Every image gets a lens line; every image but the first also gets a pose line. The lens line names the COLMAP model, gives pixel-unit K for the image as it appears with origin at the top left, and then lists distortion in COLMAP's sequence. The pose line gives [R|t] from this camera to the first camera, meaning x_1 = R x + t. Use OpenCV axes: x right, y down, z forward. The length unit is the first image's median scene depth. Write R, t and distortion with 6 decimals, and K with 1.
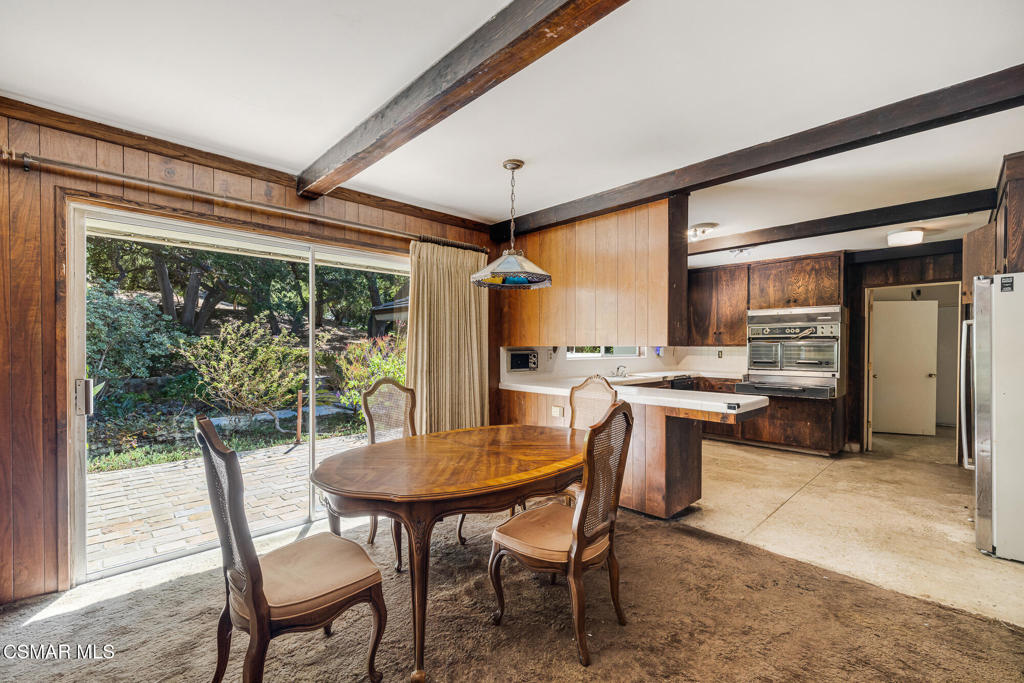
lens RADIAL K [[430.0, 0, 522.0], [0, 430.0, 349.1], [0, 0, 1]] dist [-0.001693, -0.000426]
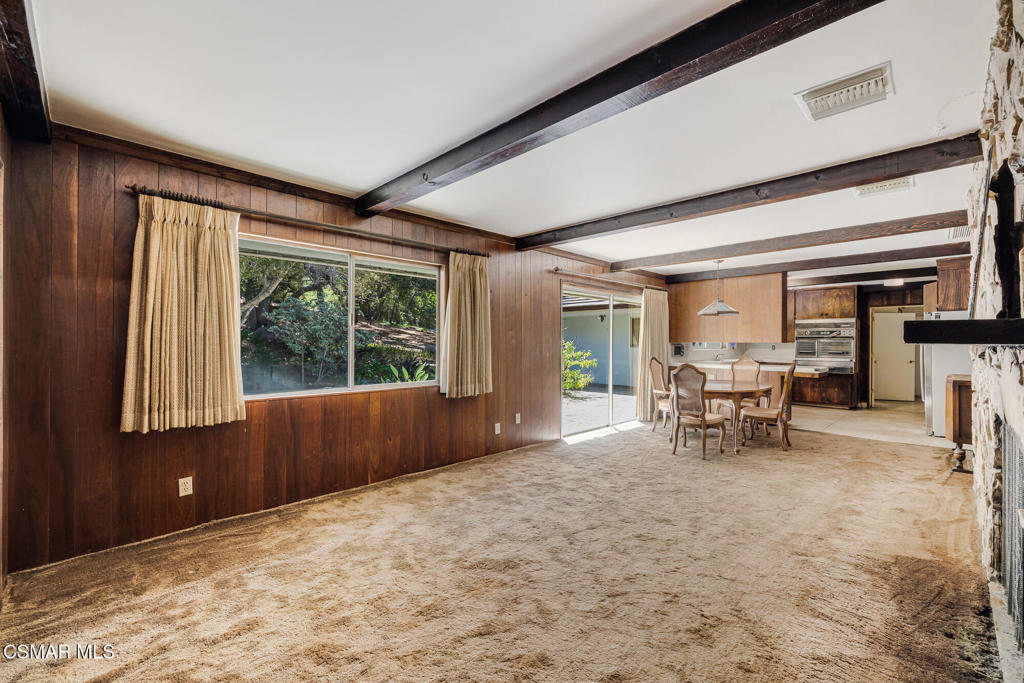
lens RADIAL K [[430.0, 0, 515.4], [0, 430.0, 344.4], [0, 0, 1]] dist [-0.001693, -0.000426]
pose [[0.999989, -0.001644, 0.004345, -0.546569], [0.001670, 0.999980, -0.006018, 0.008122], [-0.004335, 0.006025, 0.999972, -0.616644]]
